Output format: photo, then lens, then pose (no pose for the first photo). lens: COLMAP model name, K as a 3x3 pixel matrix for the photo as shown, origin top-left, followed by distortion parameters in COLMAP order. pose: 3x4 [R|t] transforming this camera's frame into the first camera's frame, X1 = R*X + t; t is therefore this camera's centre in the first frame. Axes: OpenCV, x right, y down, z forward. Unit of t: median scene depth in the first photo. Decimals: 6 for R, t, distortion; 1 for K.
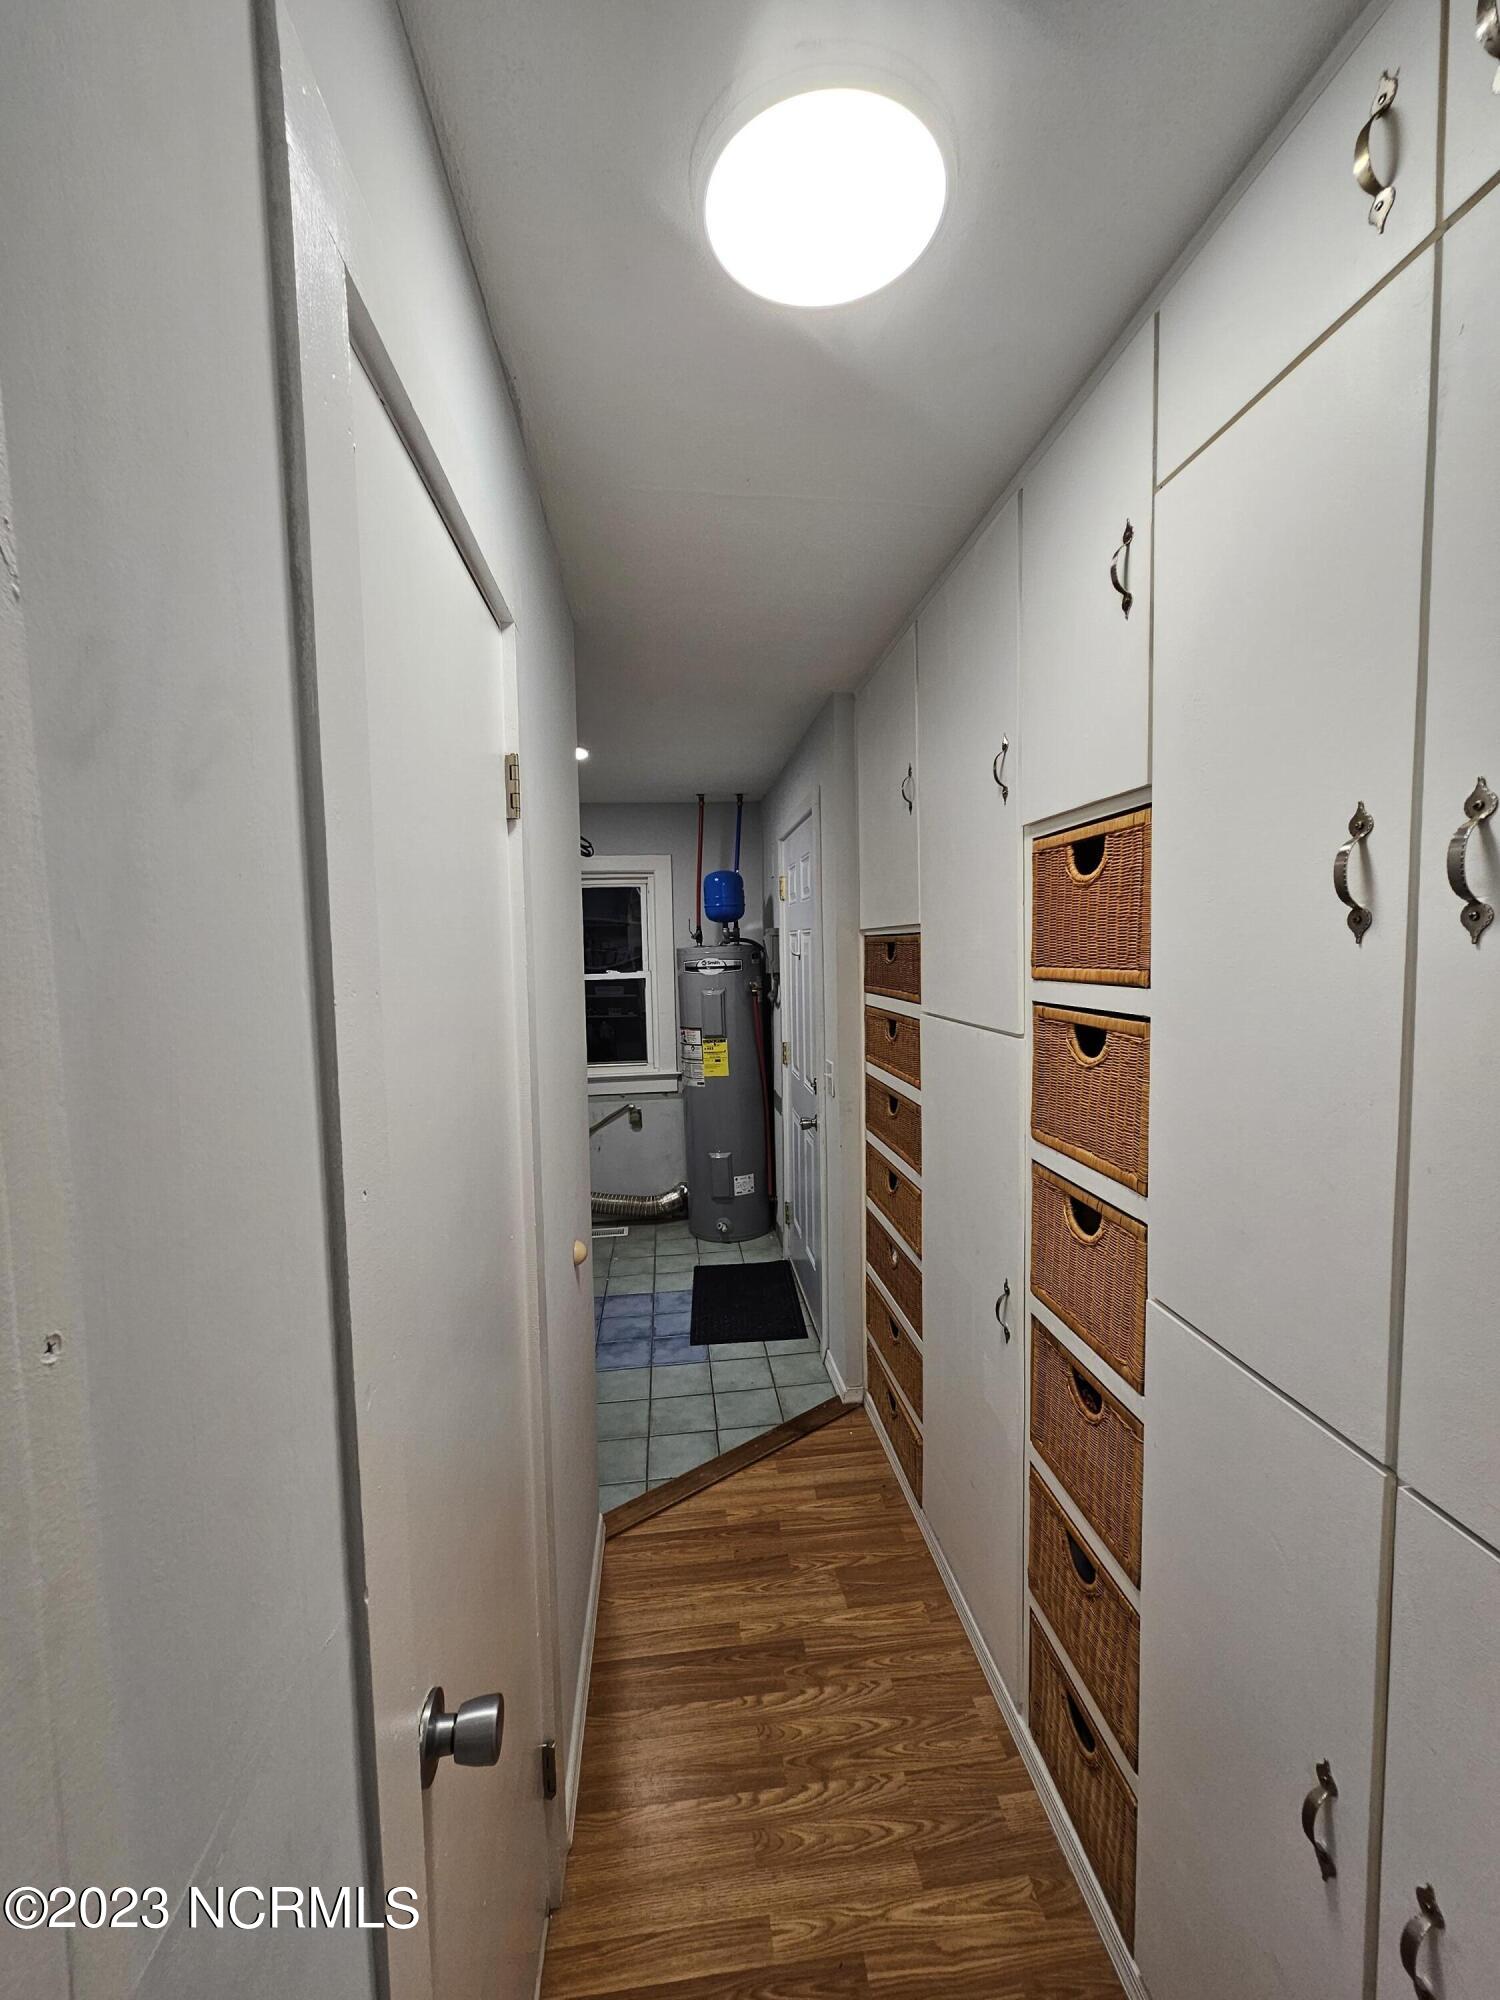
lens RADIAL K [[818.8, 0, 743.4], [0, 818.8, 987.7], [0, 0, 1]] dist [0.000154, -0.000714]
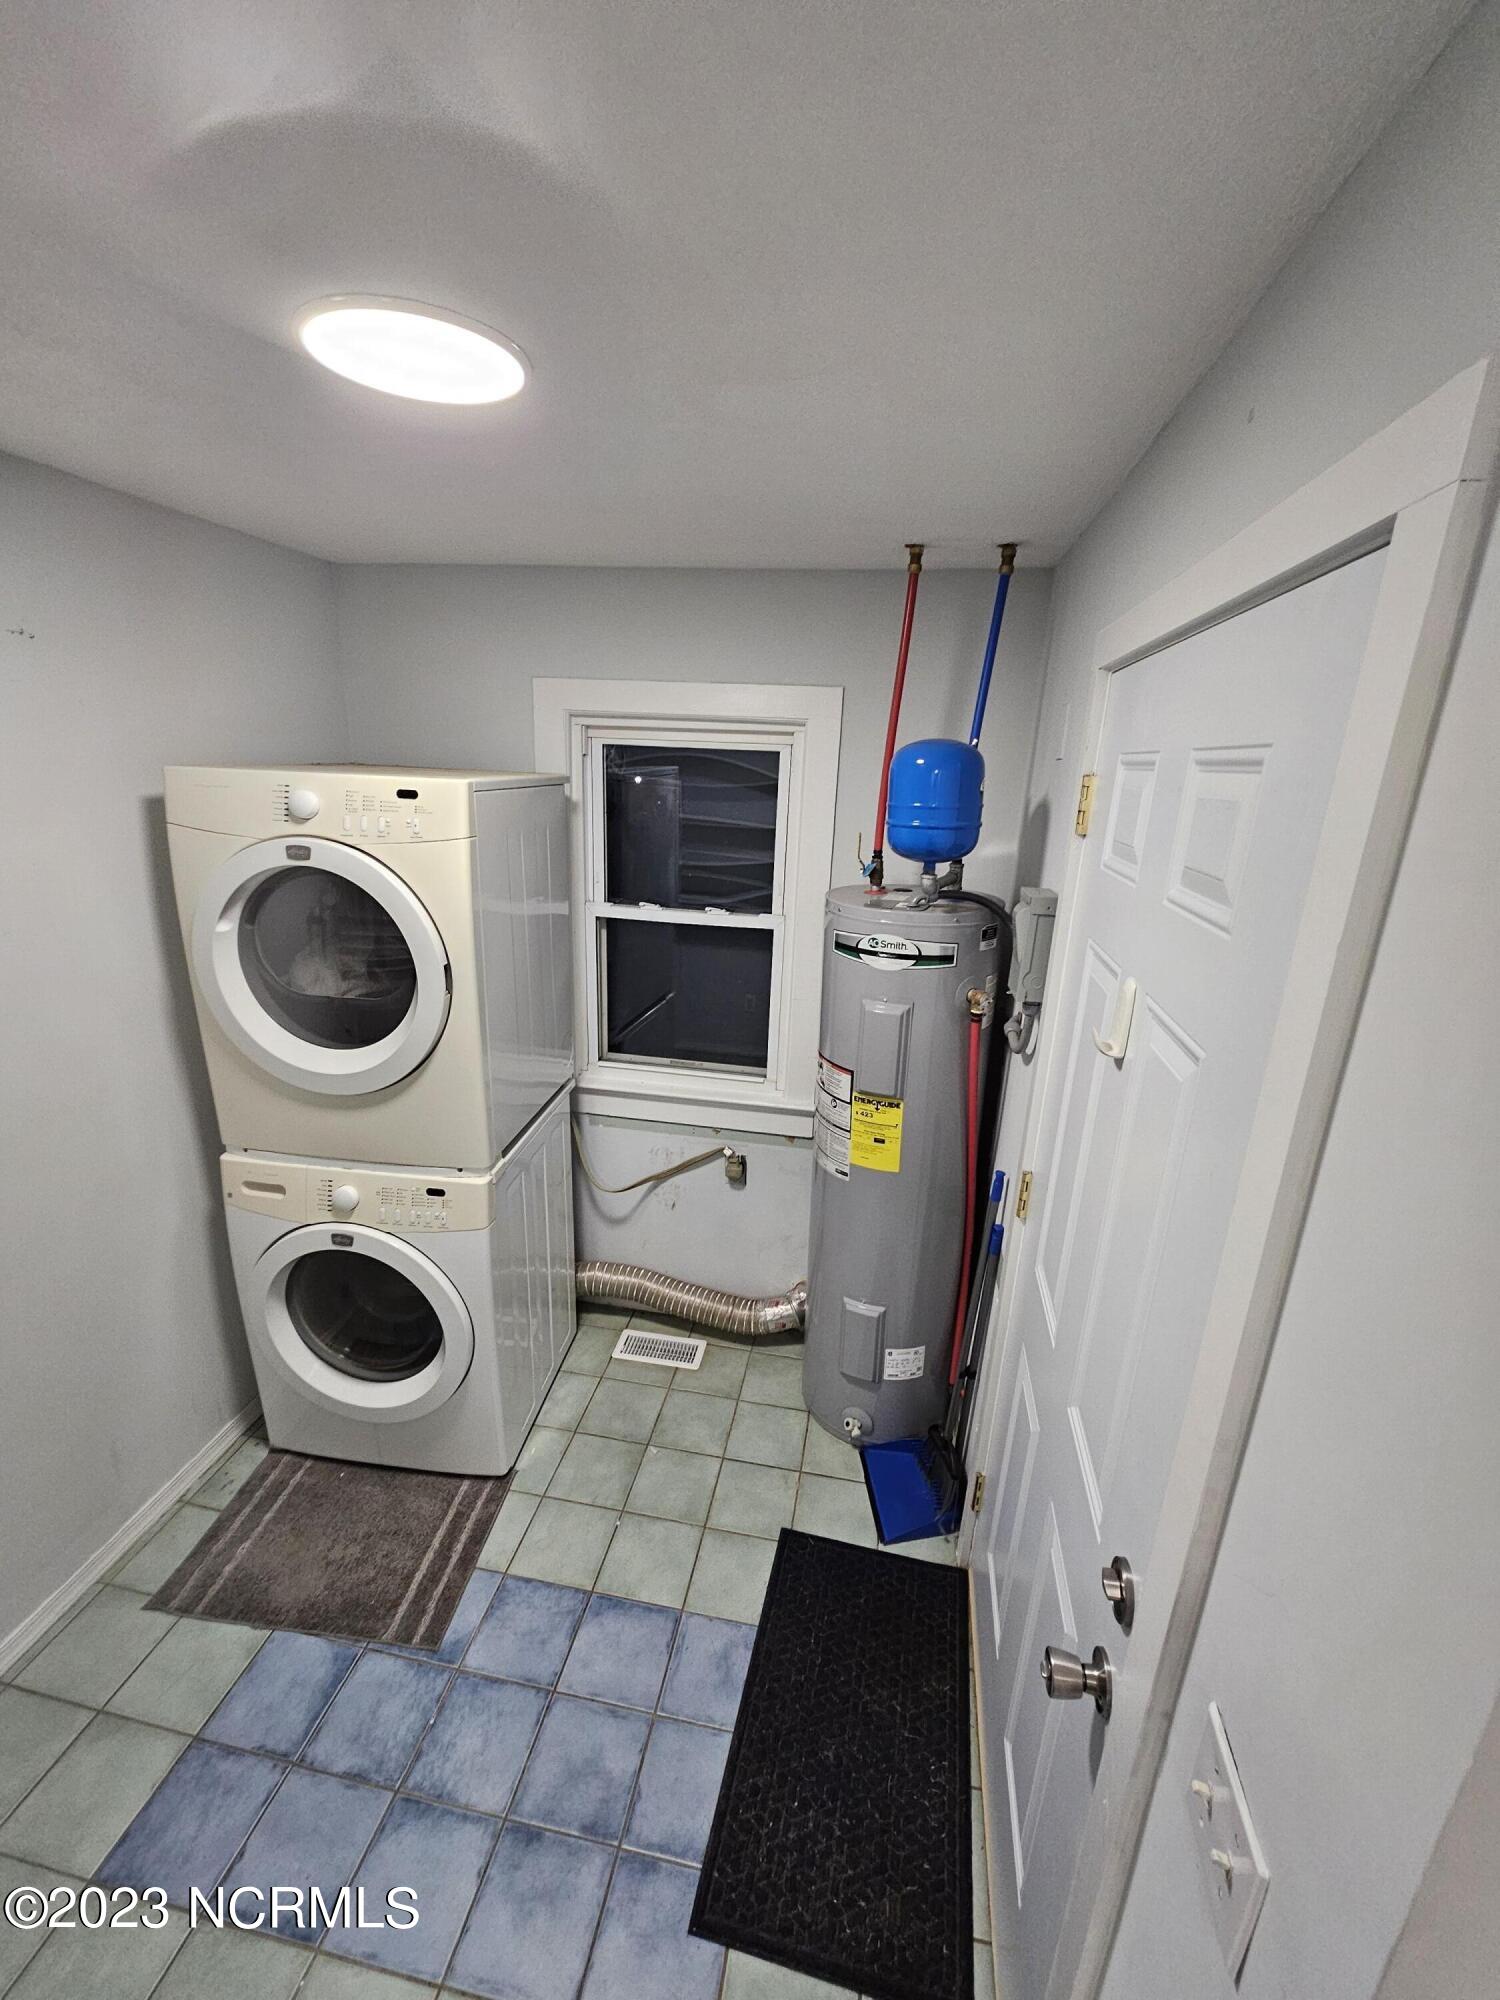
lens RADIAL K [[818.8, 0, 761.5], [0, 818.8, 991.9], [0, 0, 1]] dist [0.000154, -0.000714]
pose [[0.962869, 0.137998, -0.232035, 0.001885], [-0.085383, 0.971029, 0.223188, -0.105682], [0.256112, -0.195089, 0.946756, 0.567053]]
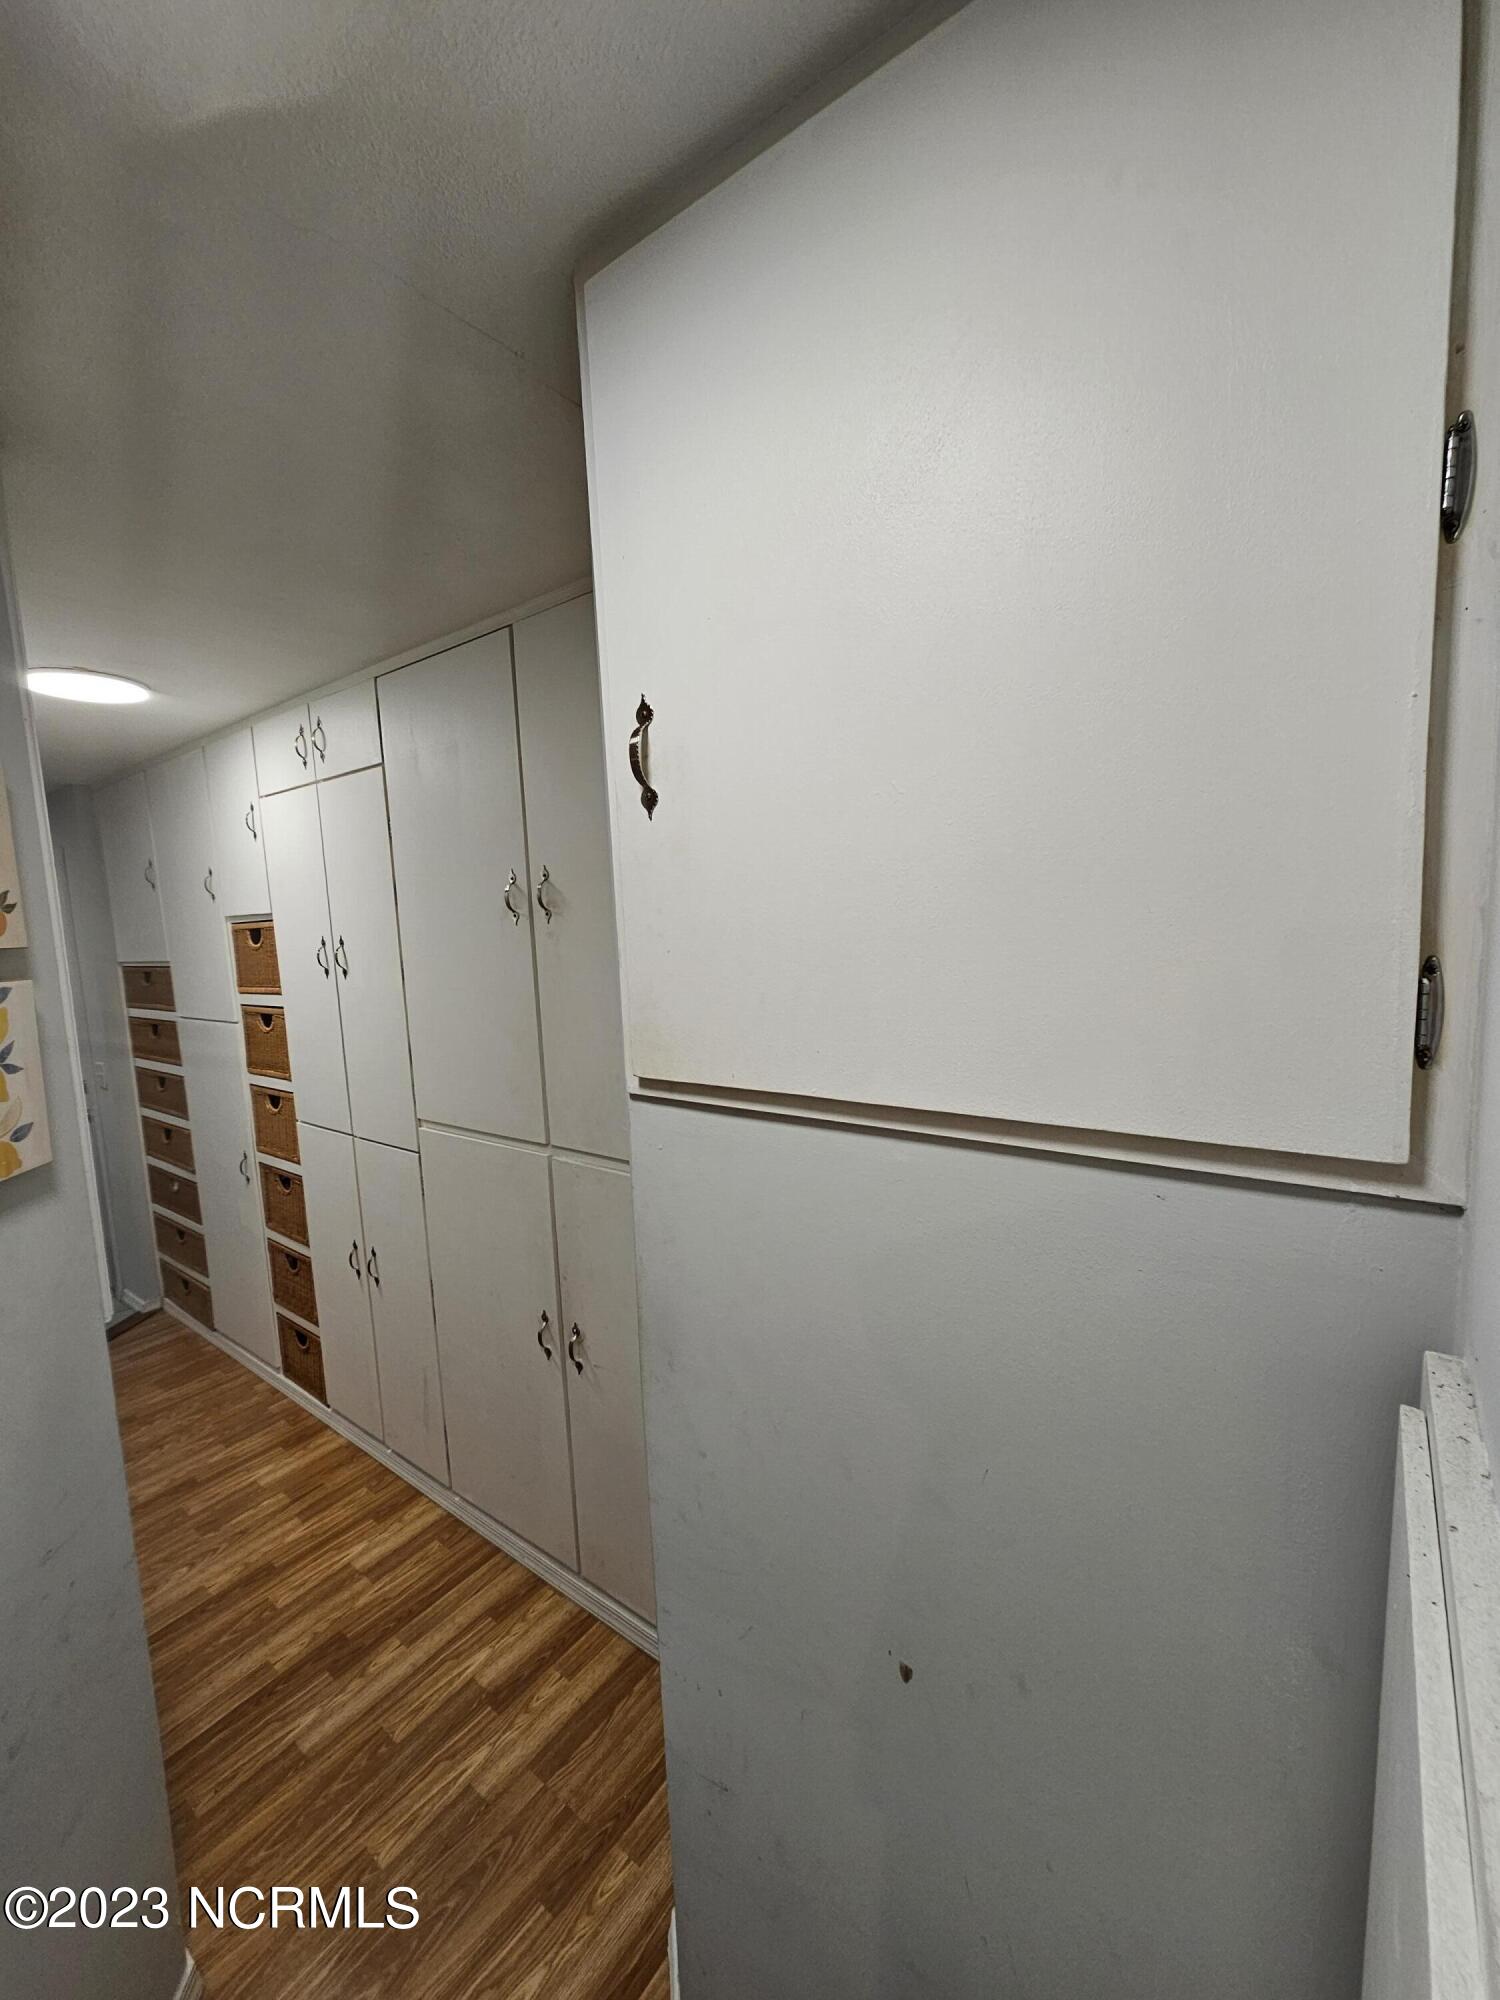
lens RADIAL K [[818.8, 0, 741.7], [0, 818.8, 999.8], [0, 0, 1]] dist [0.000154, -0.000714]
pose [[0.685027, -0.094909, 0.722309, -0.091158], [0.076280, 0.995372, 0.058446, -0.006632], [-0.724513, 0.015060, 0.689096, -0.460184]]
